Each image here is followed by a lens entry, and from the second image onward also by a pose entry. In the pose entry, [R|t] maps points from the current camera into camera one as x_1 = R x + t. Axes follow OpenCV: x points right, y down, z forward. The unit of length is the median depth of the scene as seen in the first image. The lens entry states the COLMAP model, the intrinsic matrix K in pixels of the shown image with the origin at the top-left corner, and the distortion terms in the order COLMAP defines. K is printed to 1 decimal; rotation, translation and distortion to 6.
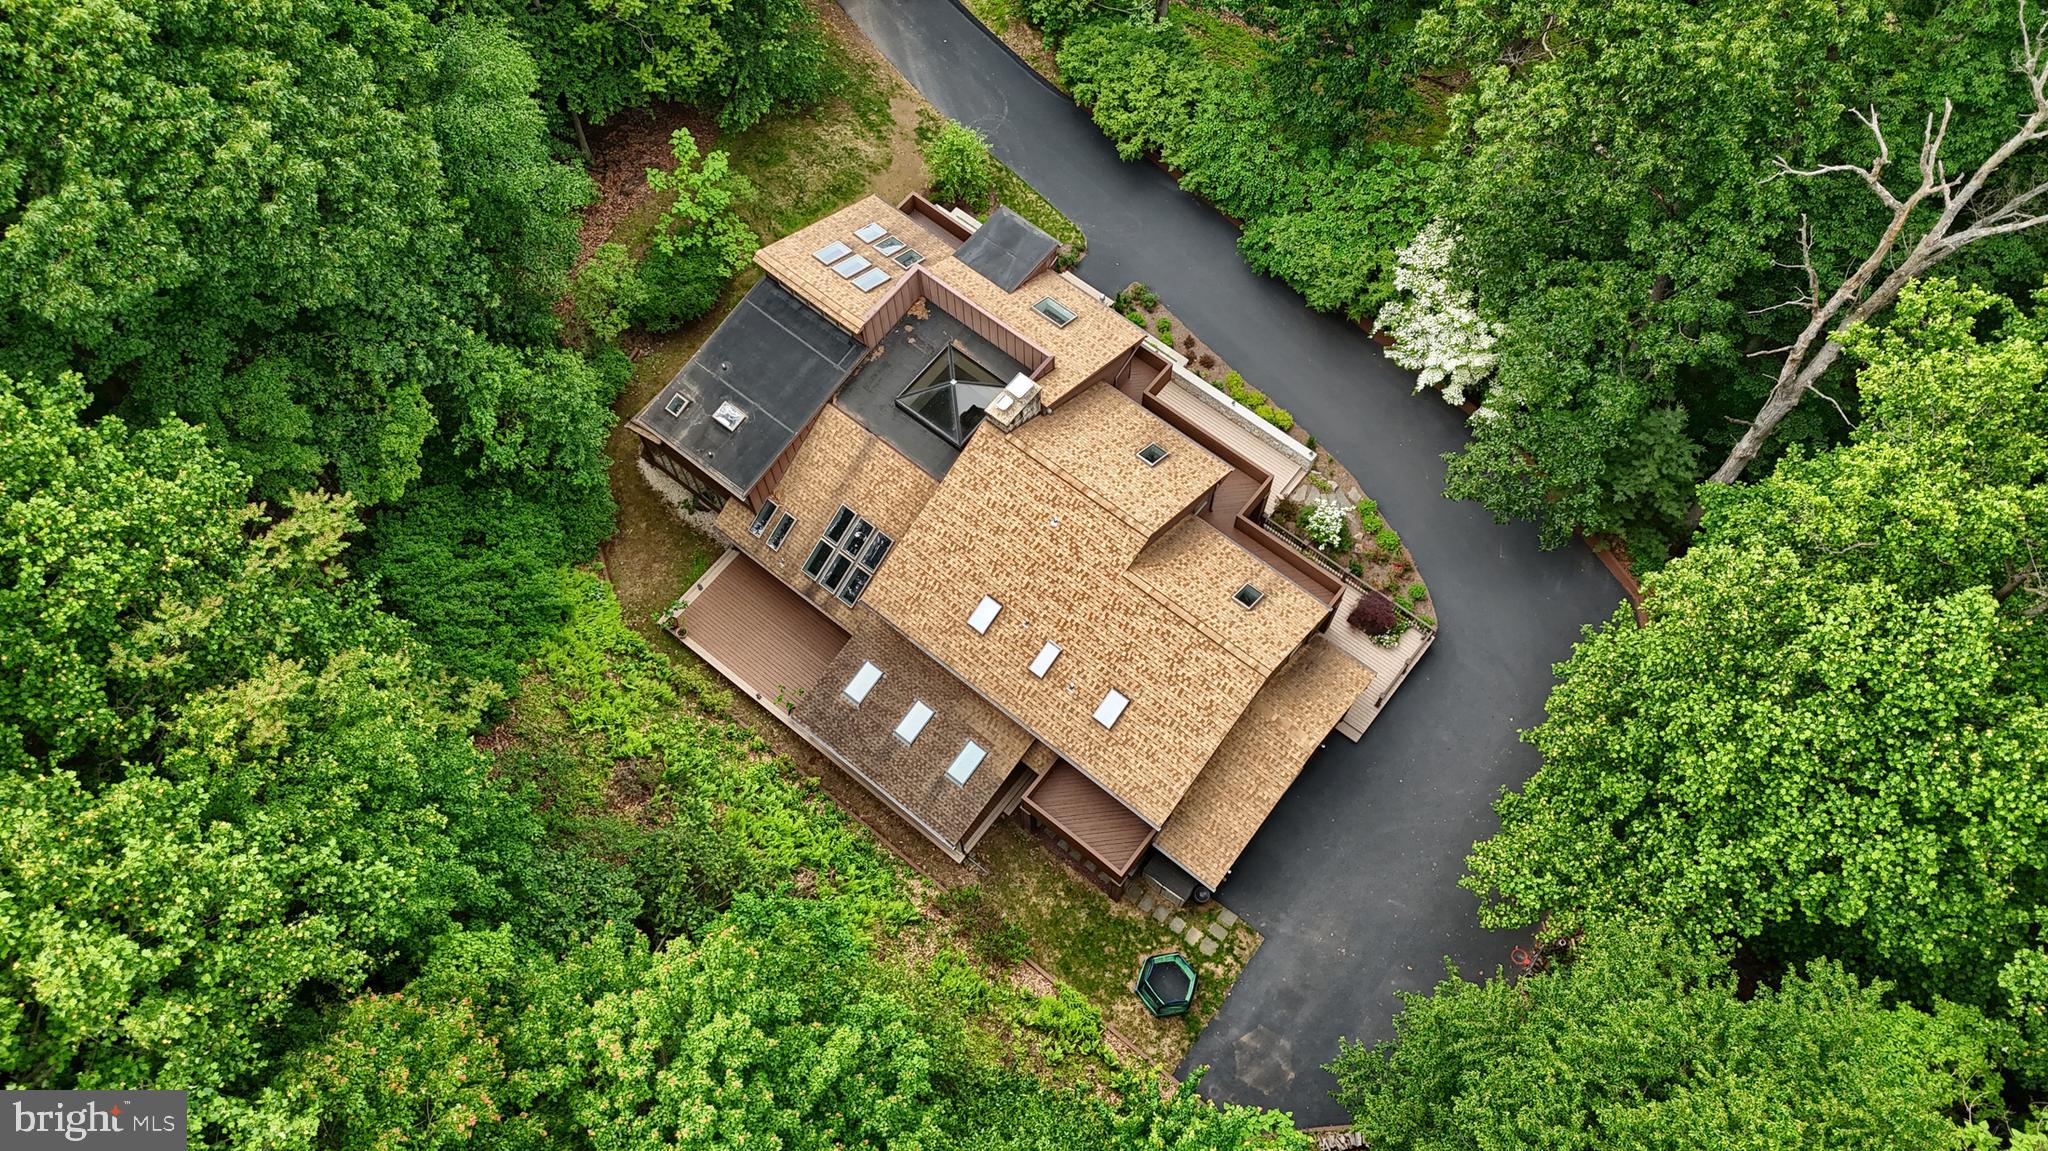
lens RADIAL K [[1530.9, 0, 1022.8], [0, 1530.9, 558.5], [0, 0, 1]] dist [0.075106, -0.055557]
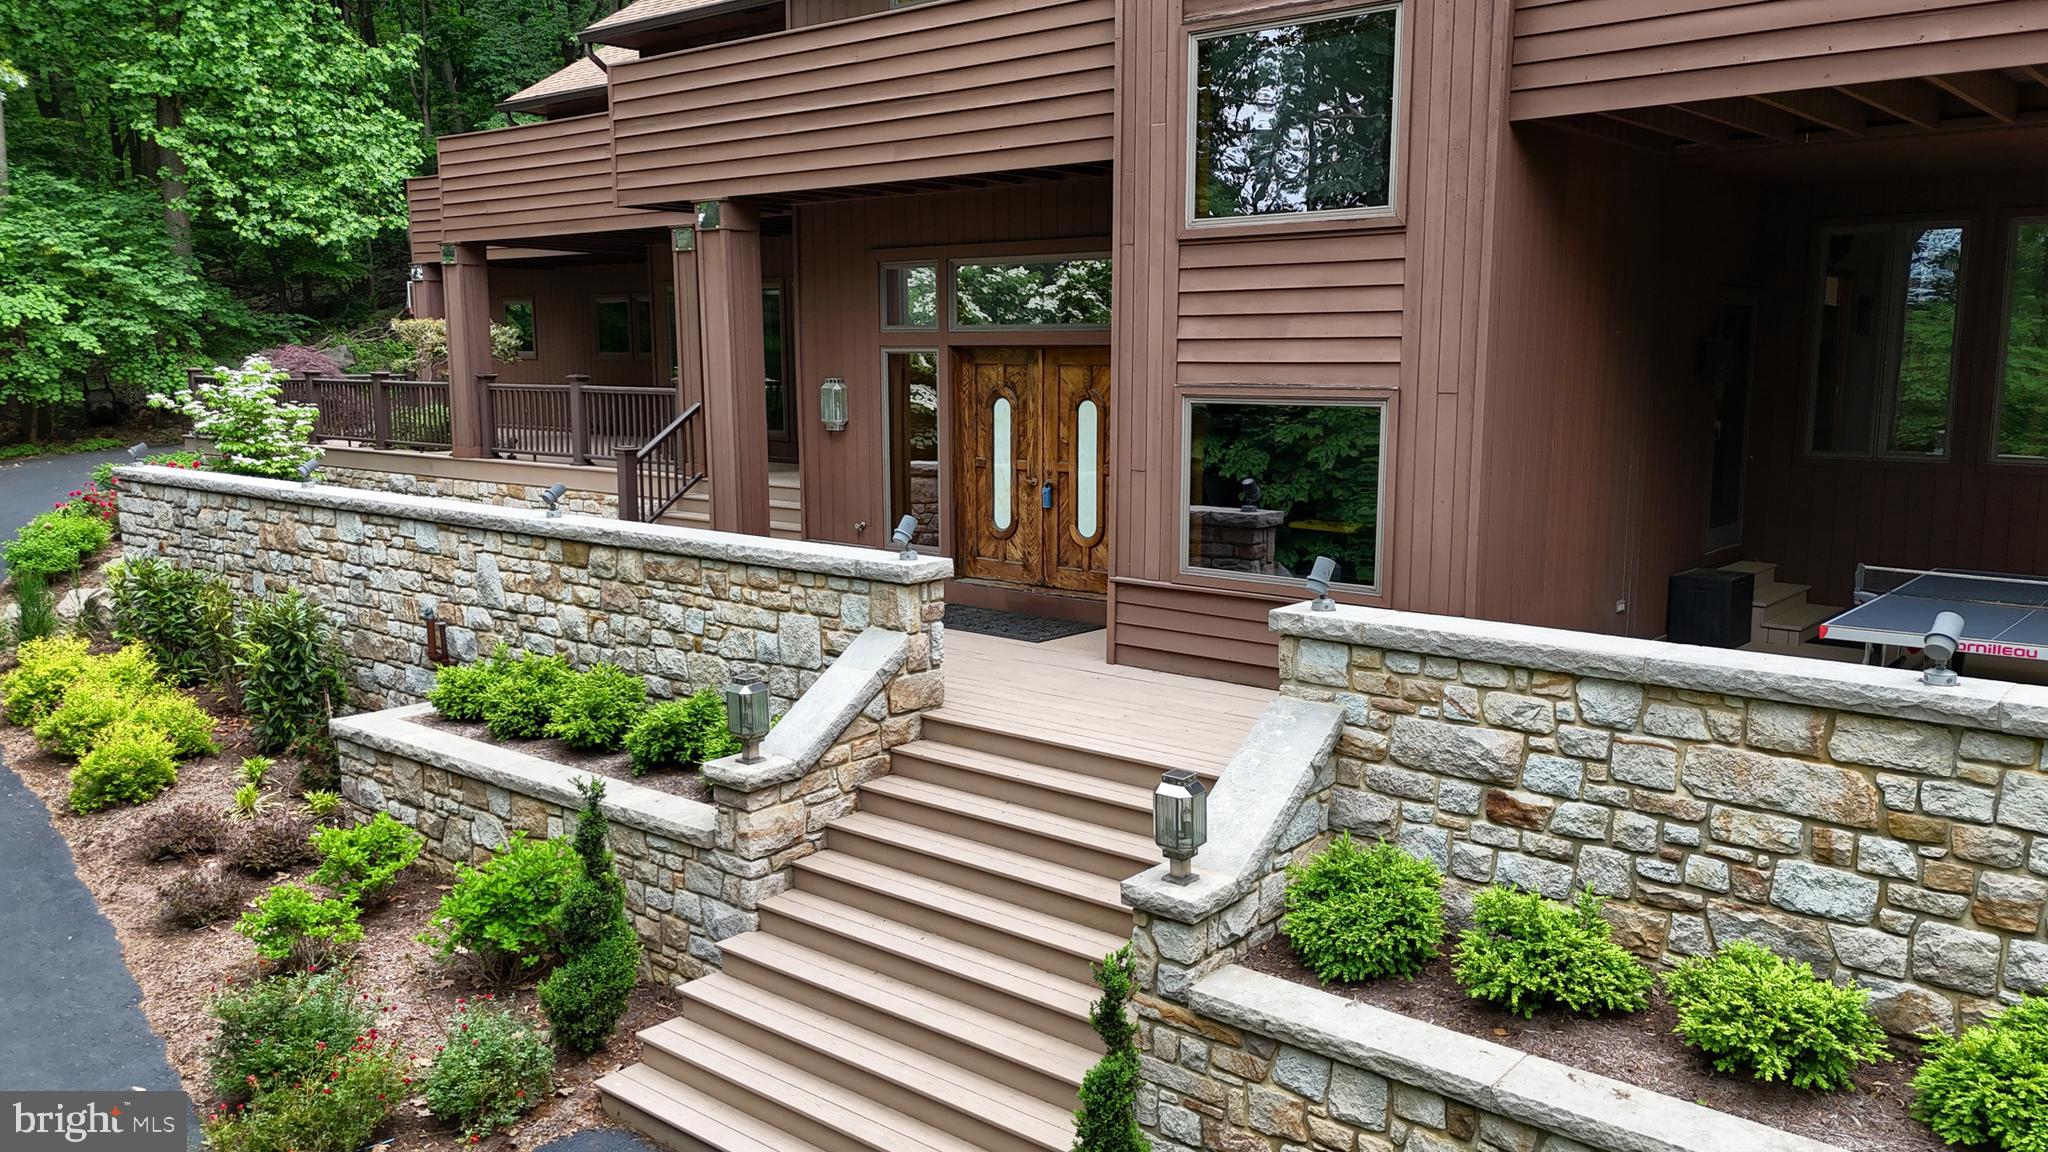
lens RADIAL K [[1530.9, 0, 1023.8], [0, 1530.9, 568.9], [0, 0, 1]] dist [0.075106, -0.055557]
pose [[-0.999717, 0.005707, 0.023111, 0.028908], [0.023761, 0.298668, 0.954061, -0.348047], [-0.001458, 0.954340, -0.298719, 1.201559]]
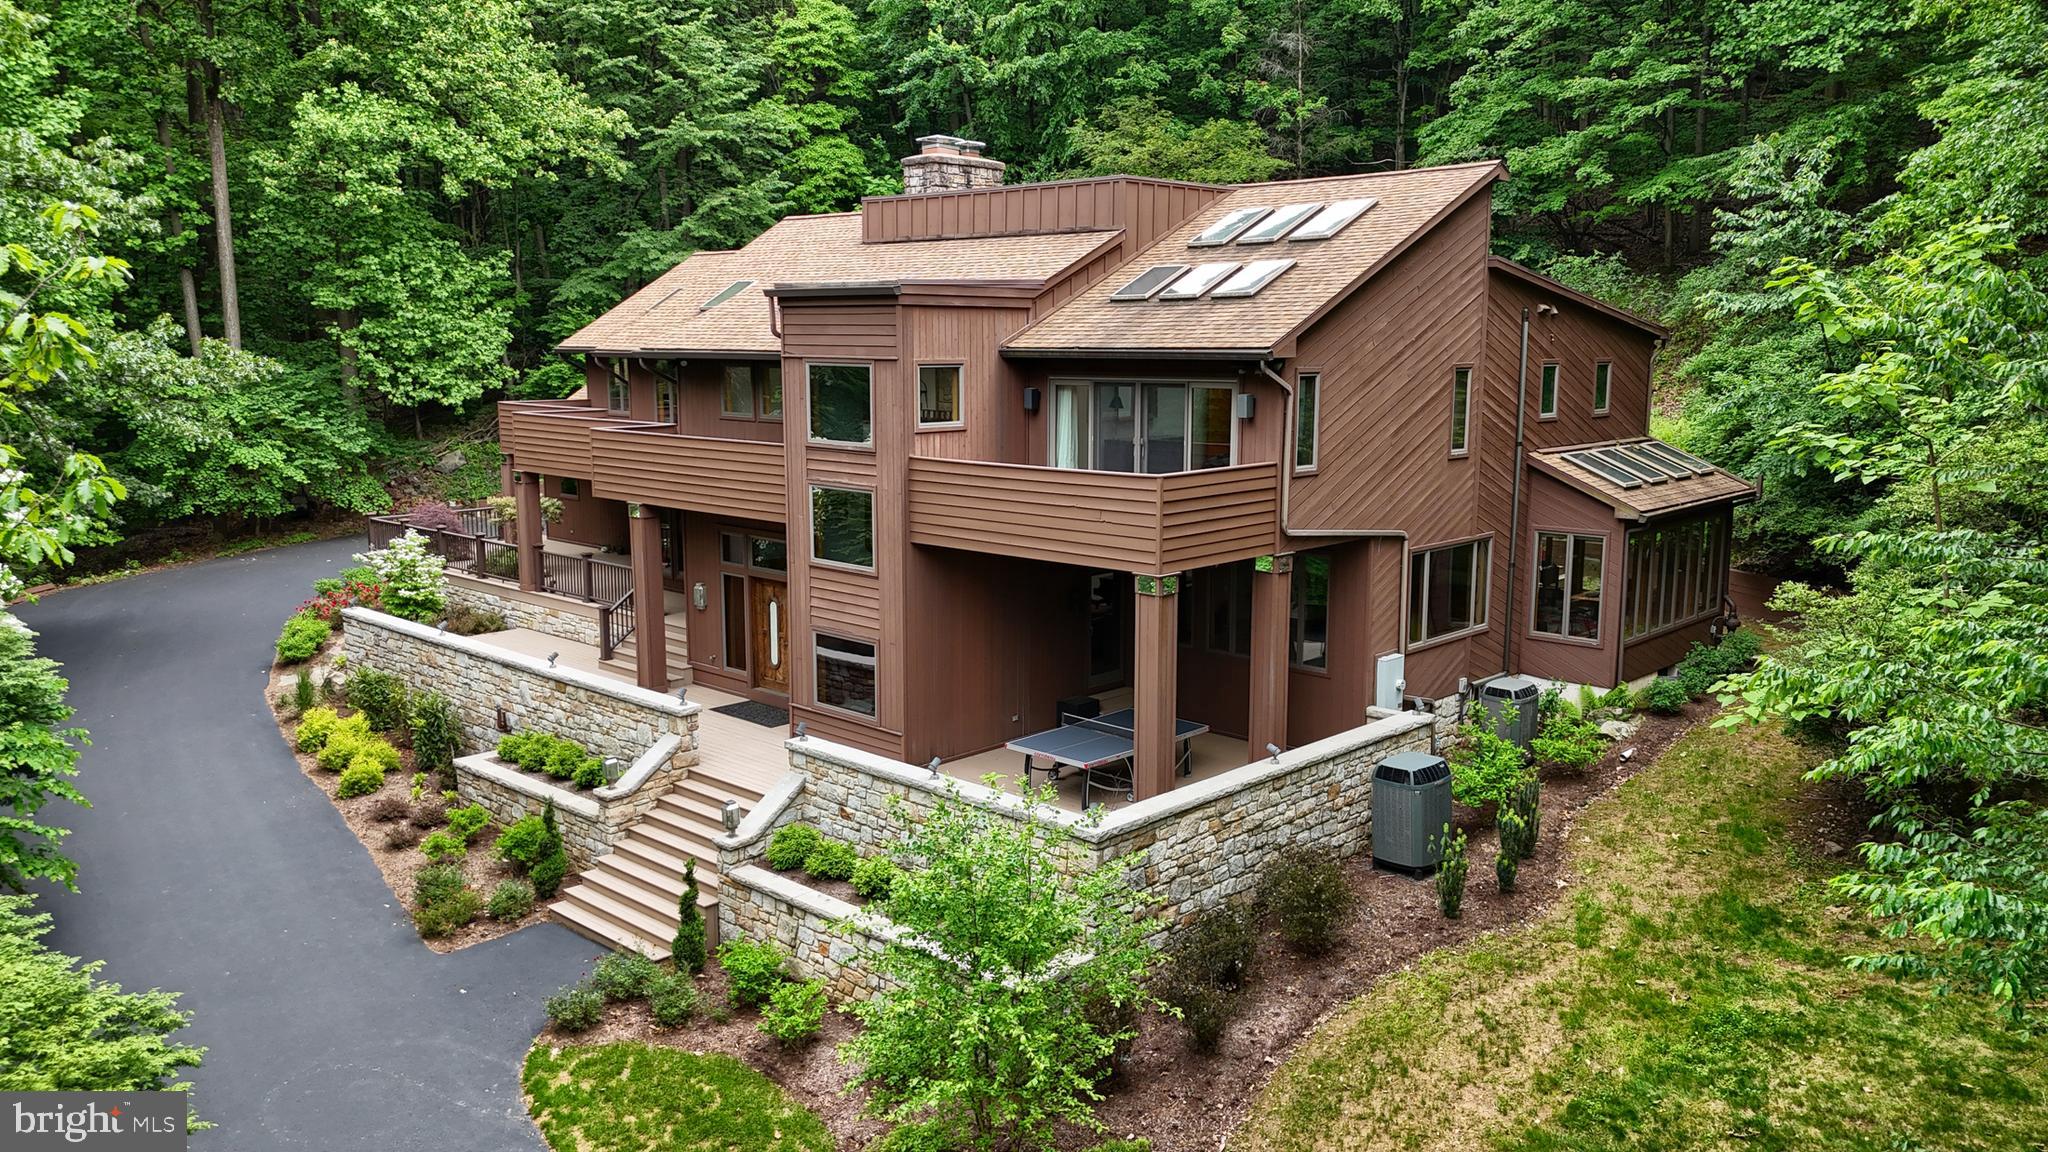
lens RADIAL K [[1530.9, 0, 1016.8], [0, 1530.9, 536.1], [0, 0, 1]] dist [0.075106, -0.055557]
pose [[-0.996189, -0.002098, 0.087194, -0.077957], [0.082694, 0.295099, 0.951881, -0.584437], [-0.027728, 0.955464, -0.293801, 1.225723]]
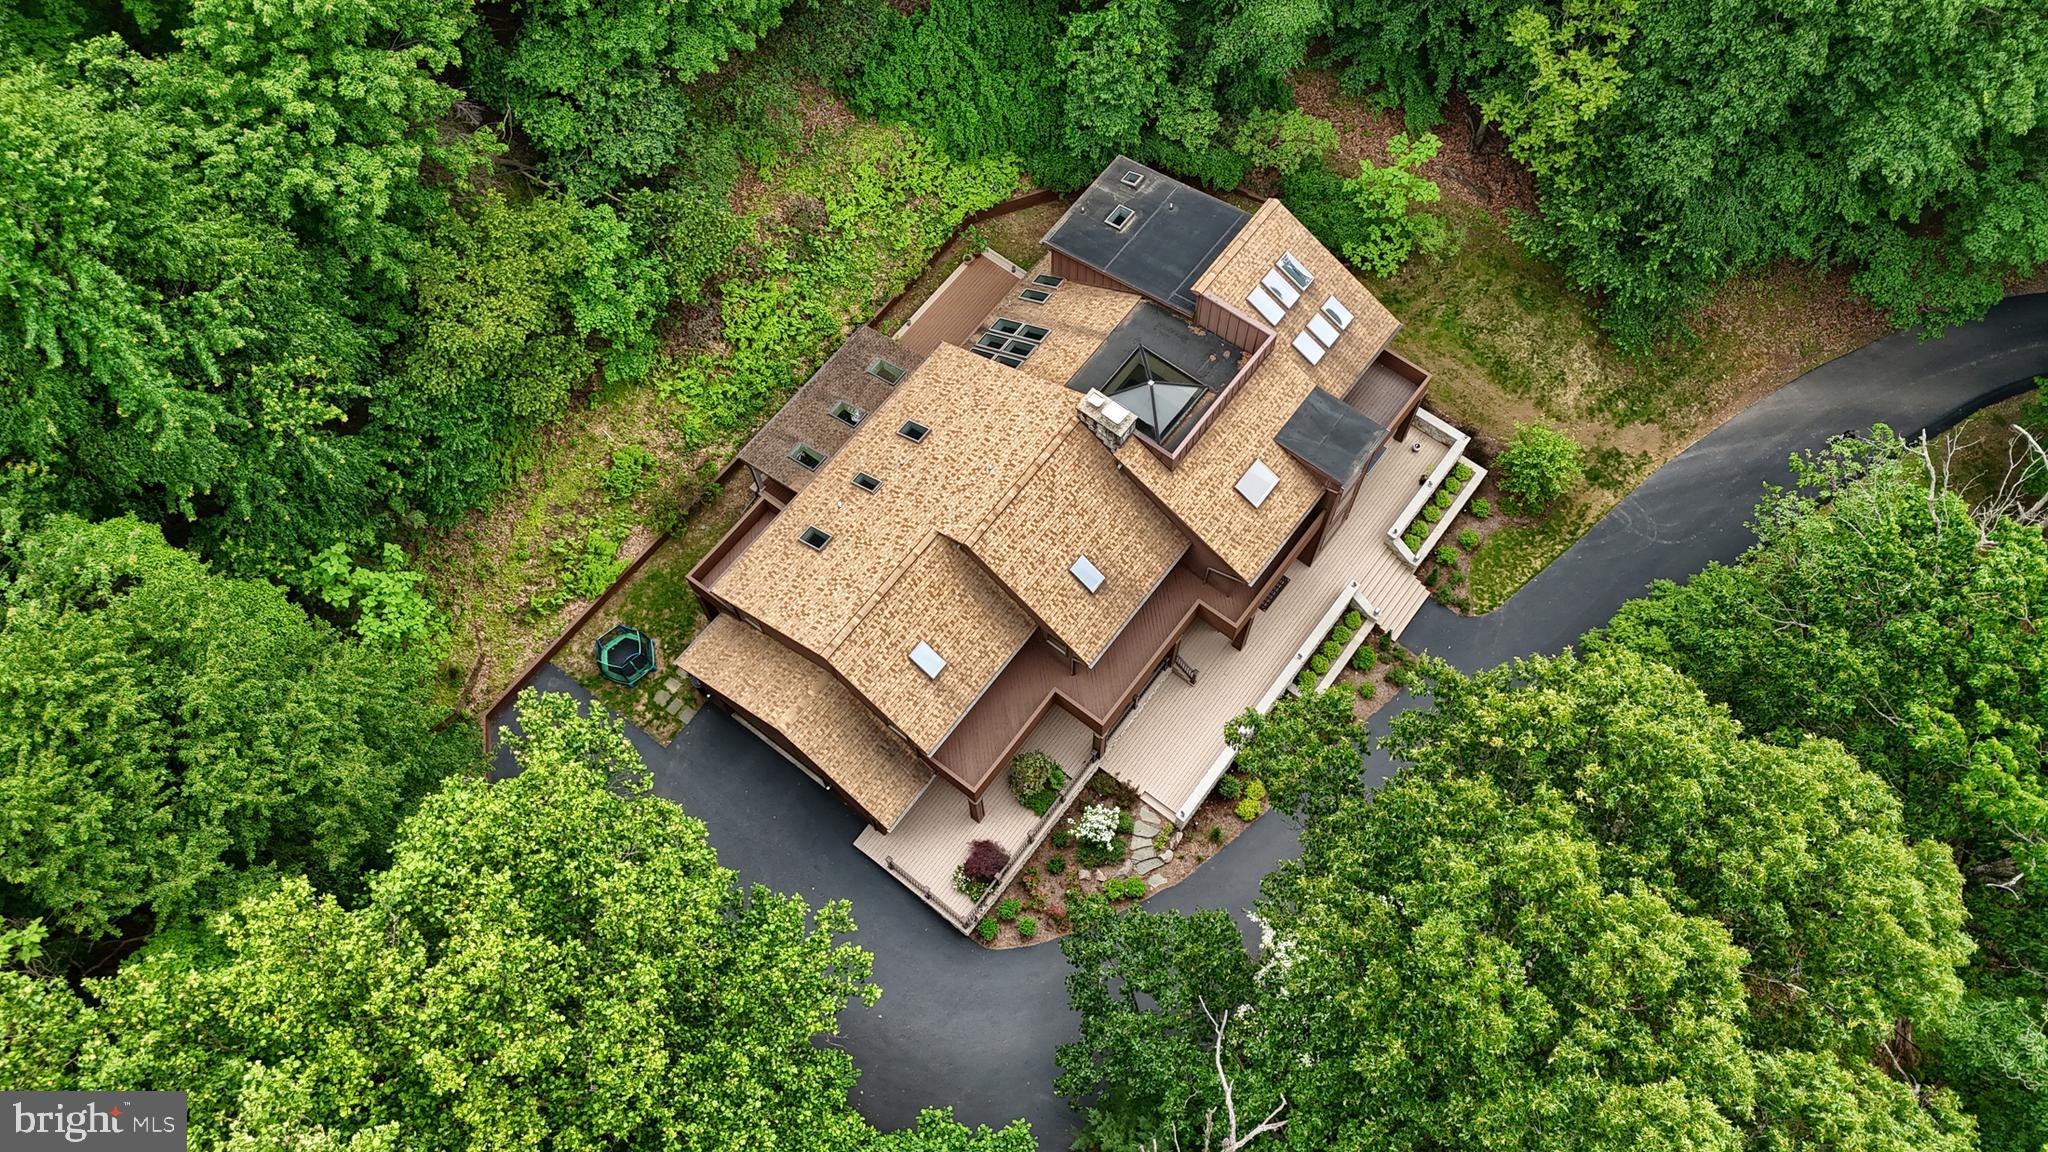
lens RADIAL K [[1530.9, 0, 1042.5], [0, 1530.9, 570.5], [0, 0, 1]] dist [0.075106, -0.055557]
pose [[0.022923, 0.912917, -0.407501, 0.464215], [-0.904255, 0.192773, 0.381000, -0.400584], [0.426376, 0.359751, 0.829929, 0.176084]]
